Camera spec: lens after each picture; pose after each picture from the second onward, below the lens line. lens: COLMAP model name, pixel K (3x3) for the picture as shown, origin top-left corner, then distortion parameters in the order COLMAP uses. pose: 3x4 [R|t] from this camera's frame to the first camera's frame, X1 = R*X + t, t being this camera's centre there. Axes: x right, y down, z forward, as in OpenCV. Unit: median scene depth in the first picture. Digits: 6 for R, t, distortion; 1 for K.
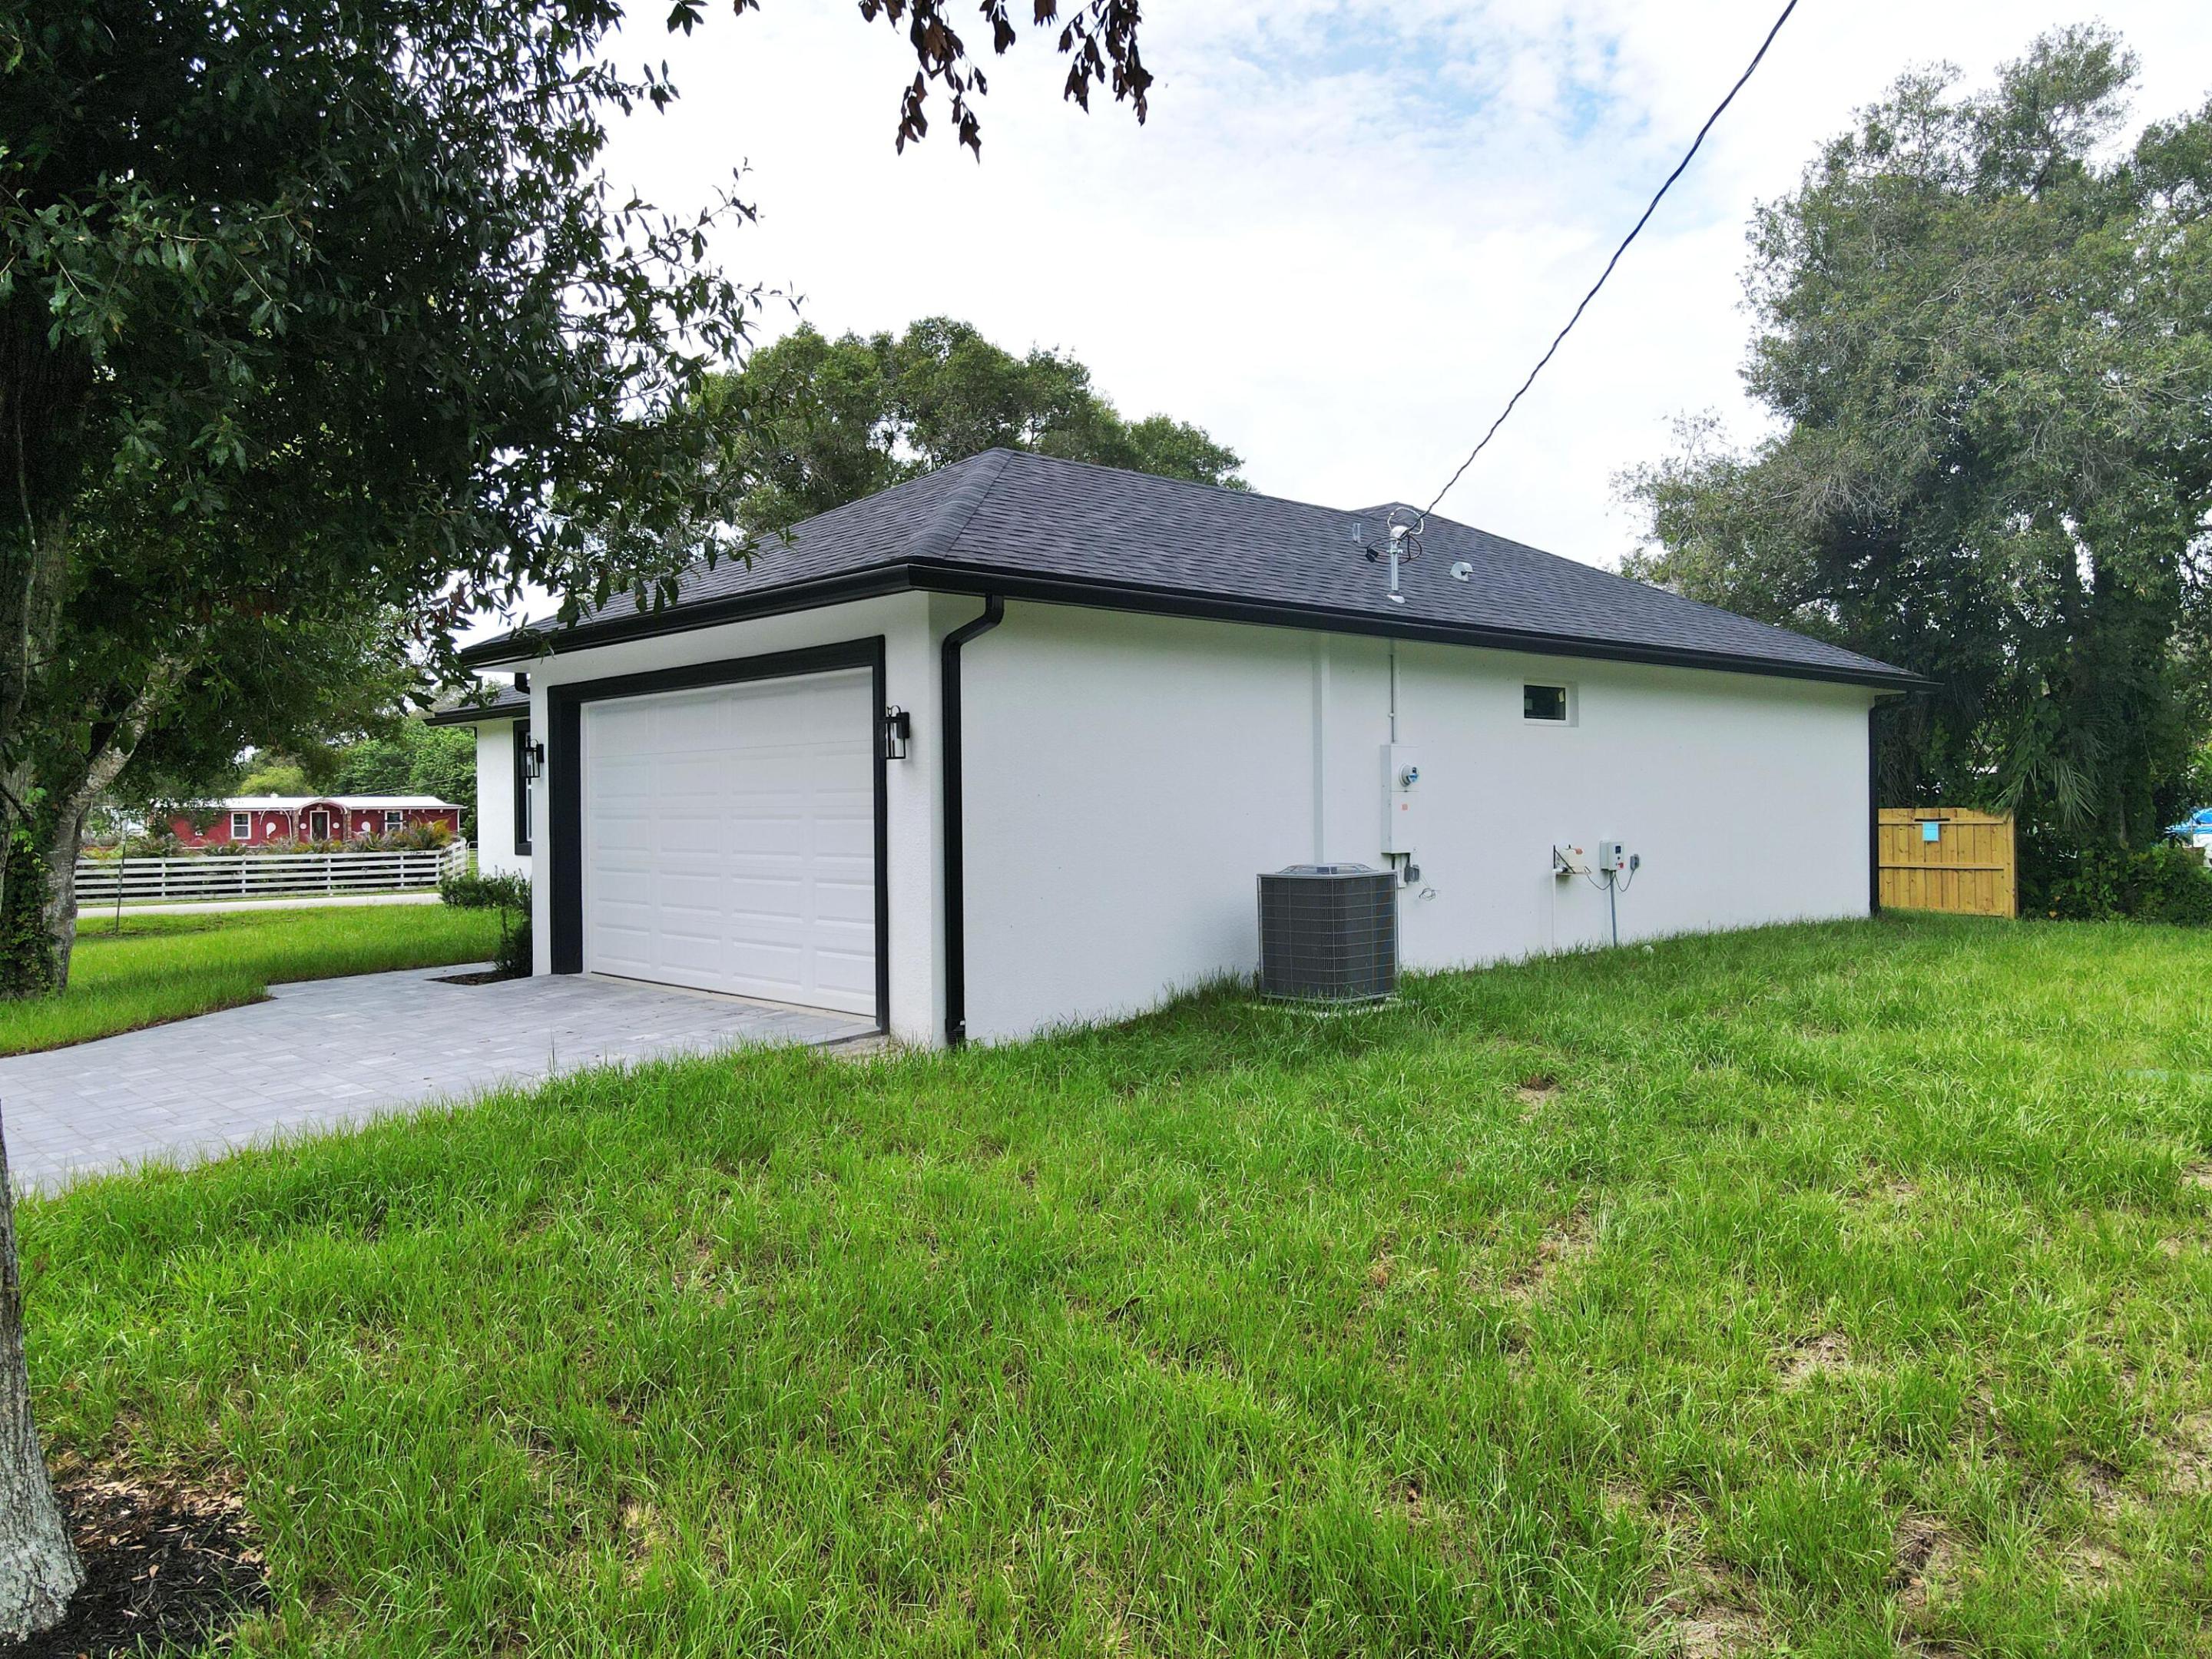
lens RADIAL K [[1546.0, 0, 1106.0], [0, 1546.0, 829.5], [0, 0, 1]] dist [0.003415, -0.000627]
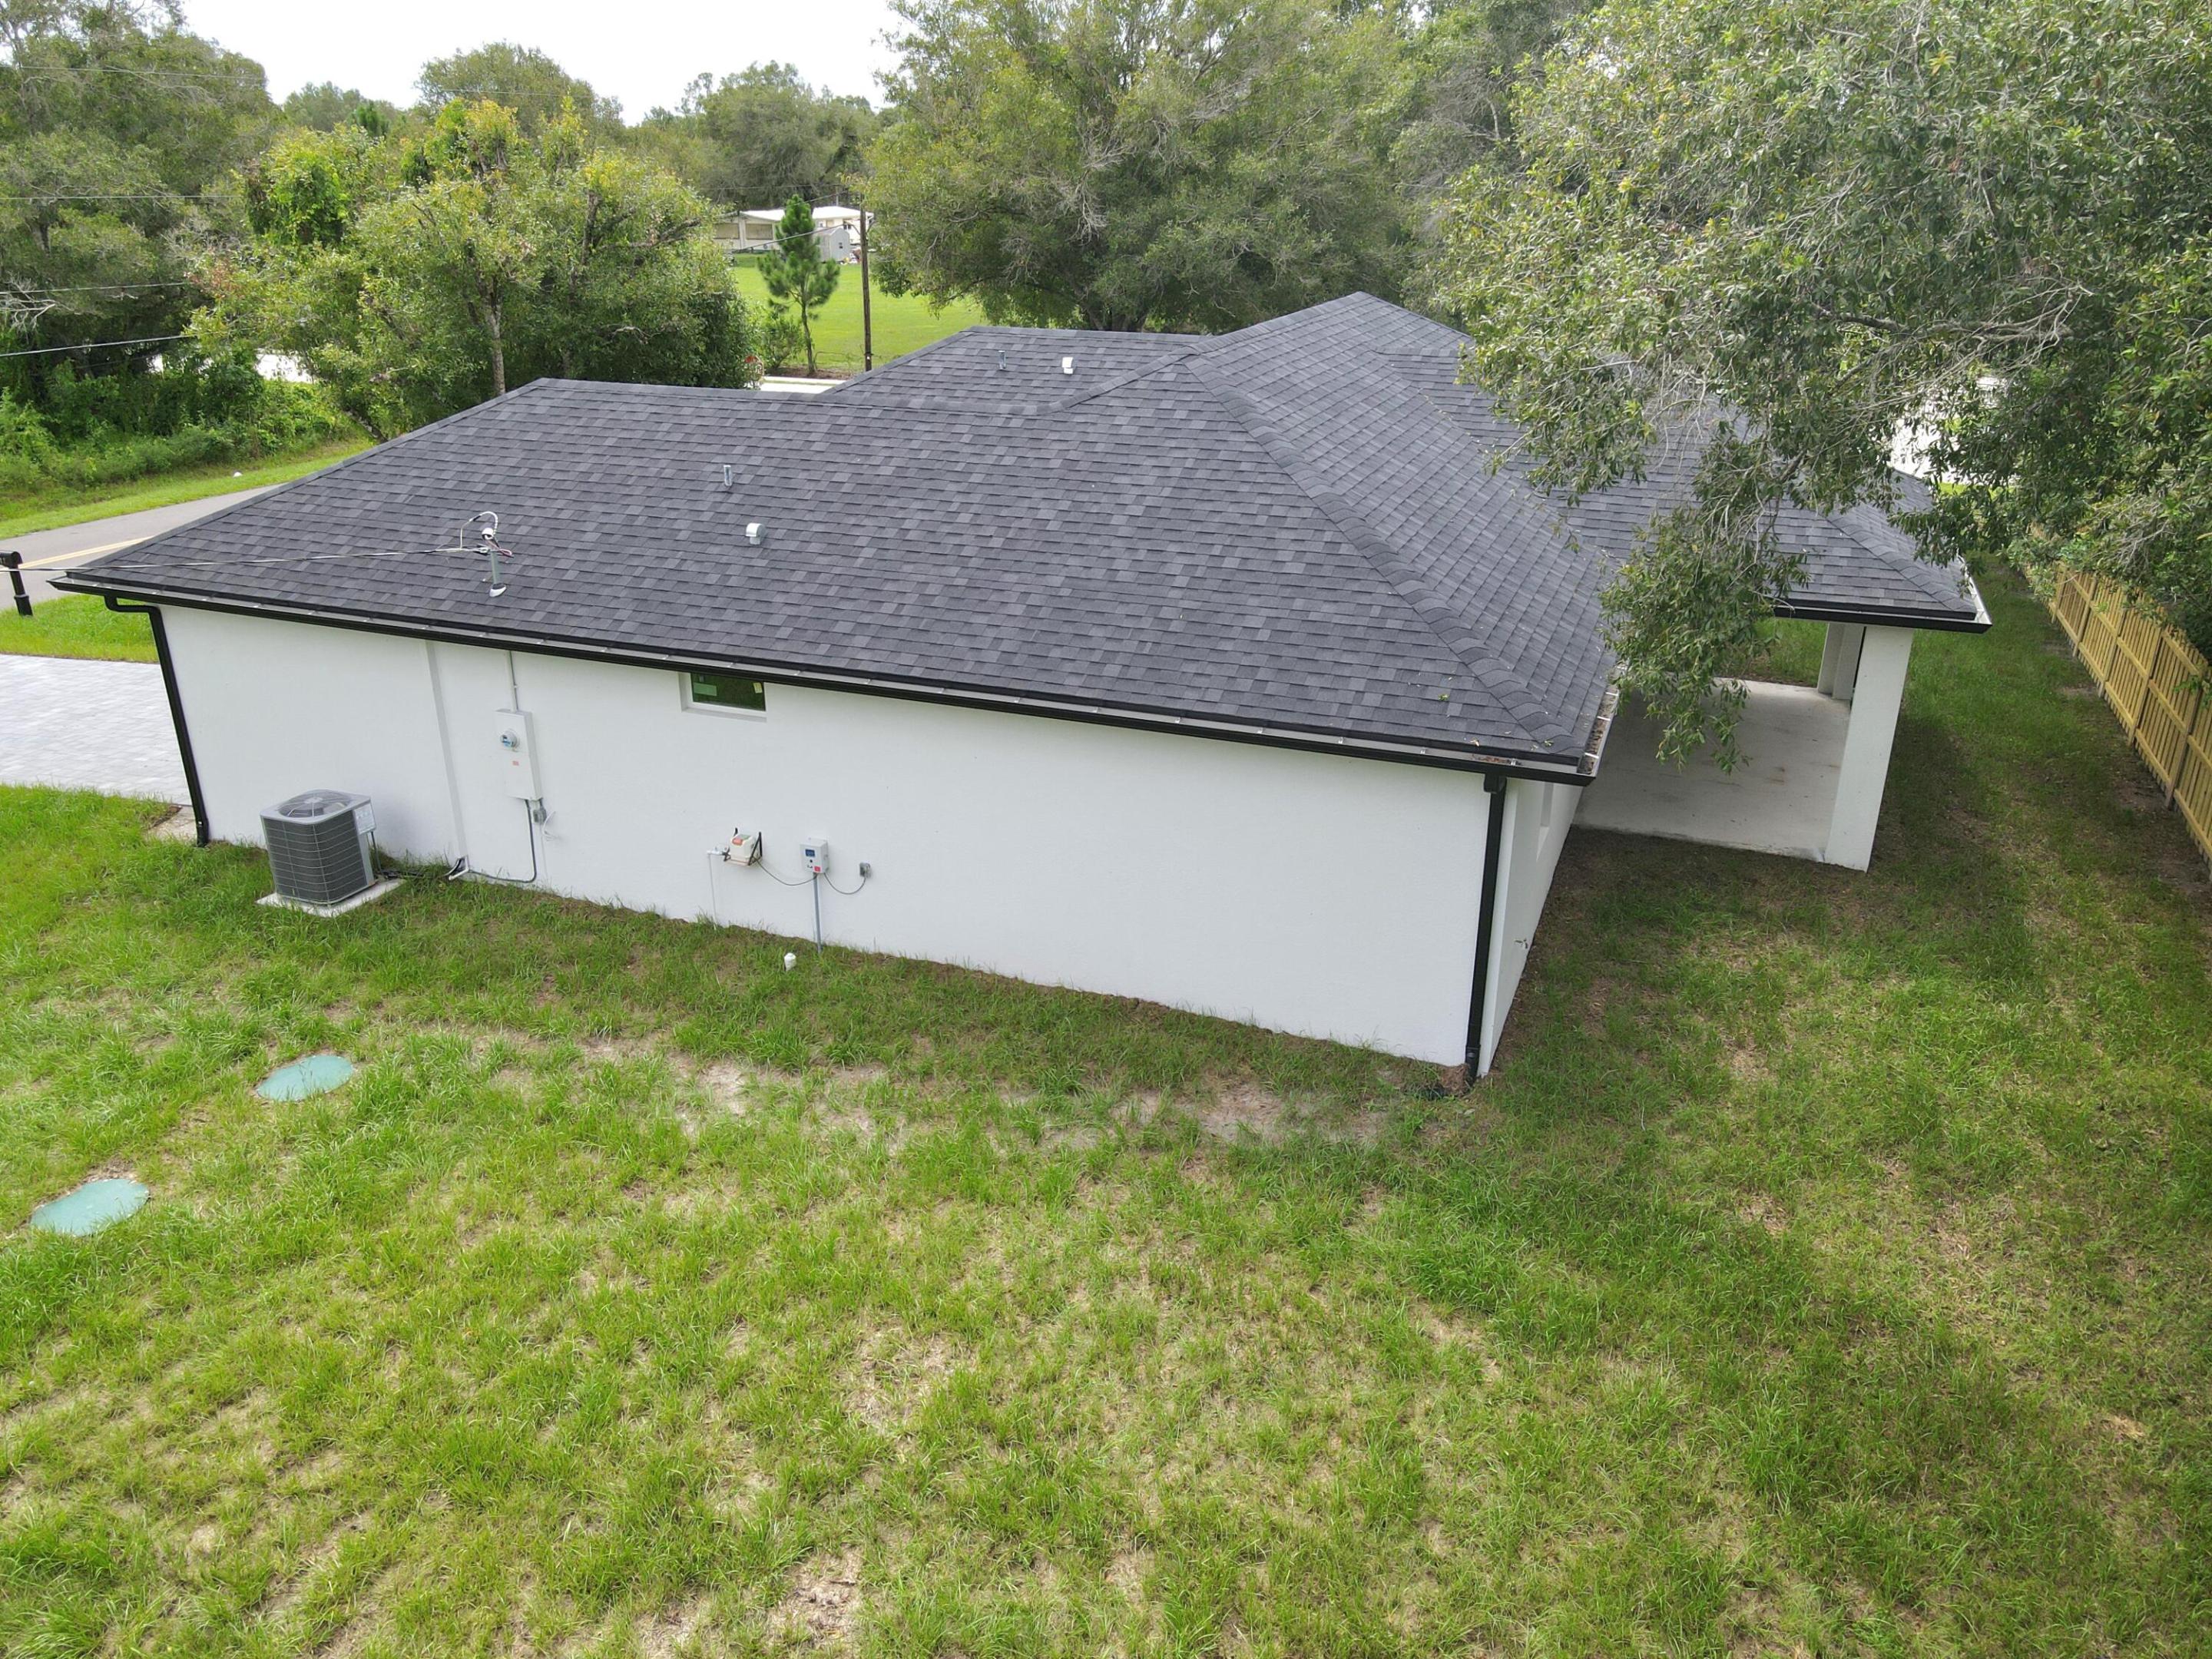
lens RADIAL K [[1539.8, 0, 1106.0], [0, 1539.8, 829.5], [0, 0, 1]] dist [-0.019631, 0.056345]
pose [[0.409639, 0.342148, -0.845654, 1.241174], [-0.016064, 0.929562, 0.368316, -0.365082], [0.912106, -0.137292, 0.386281, 0.825151]]
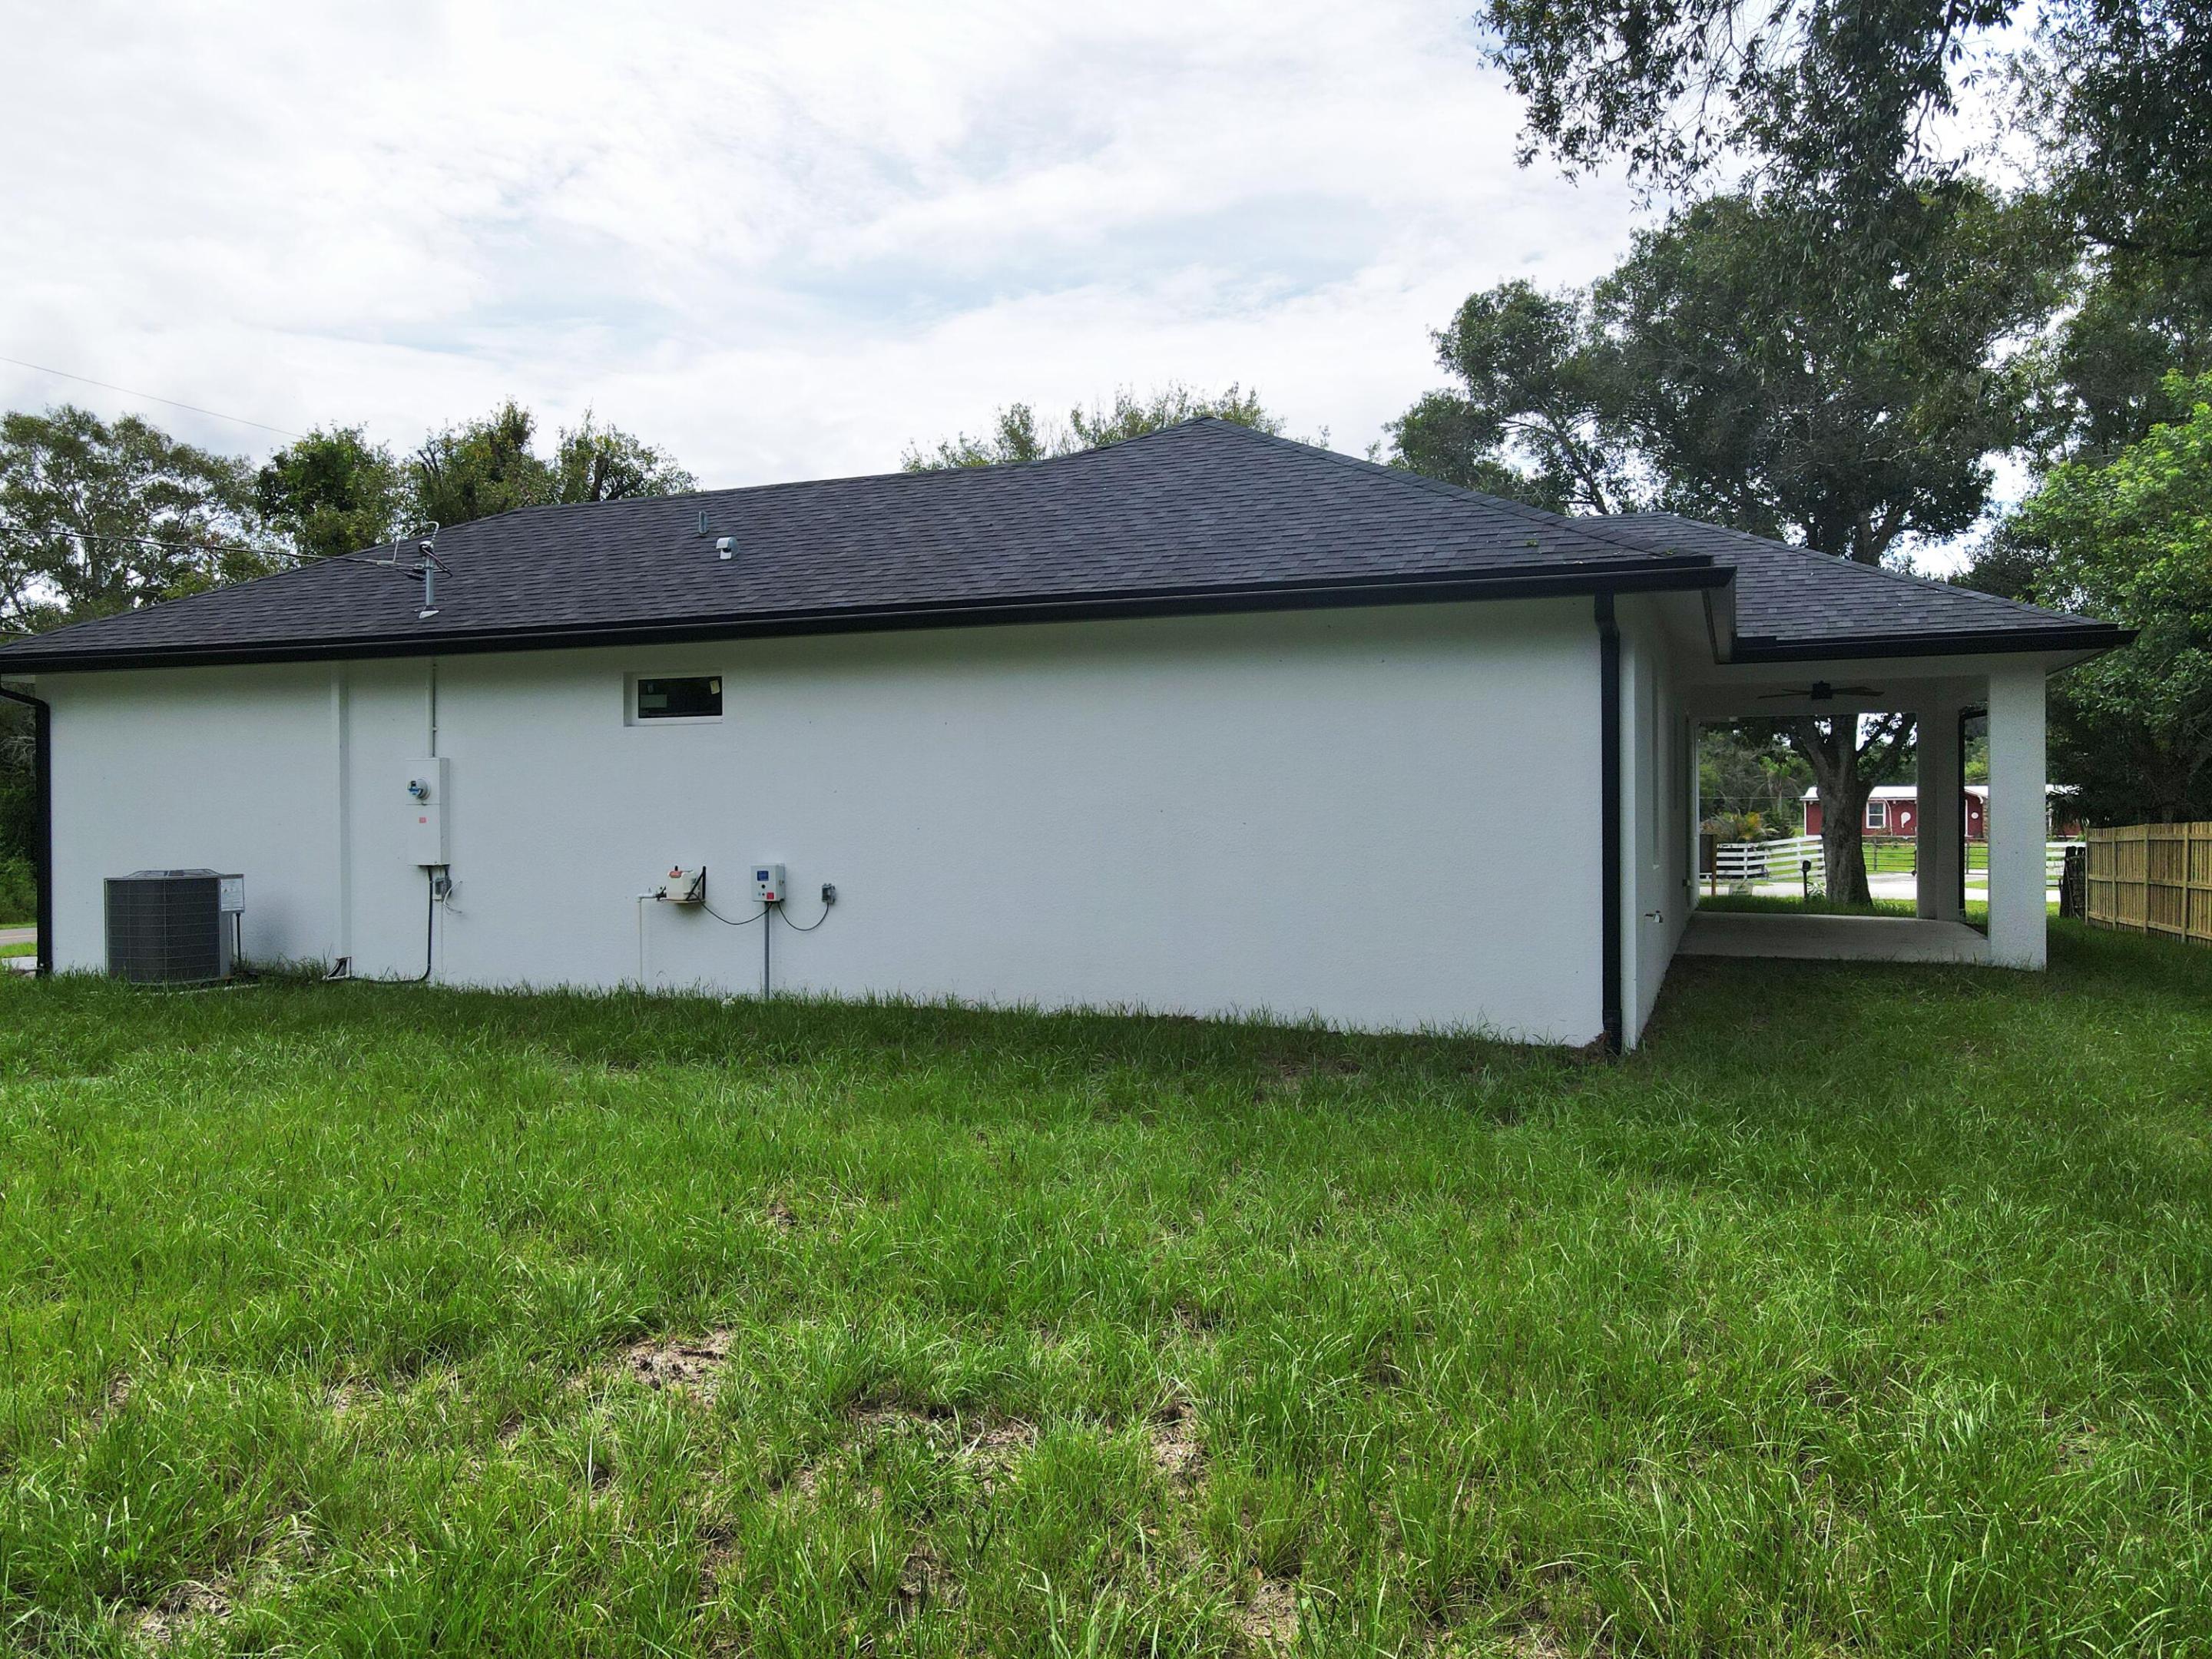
lens RADIAL K [[1546.0, 0, 1106.0], [0, 1546.0, 829.5], [0, 0, 1]] dist [0.003415, -0.000627]
pose [[0.414003, 0.017555, -0.910106, 1.148351], [-0.009512, 0.999843, 0.014959, -0.024313], [0.910226, 0.002464, 0.414105, 0.858672]]
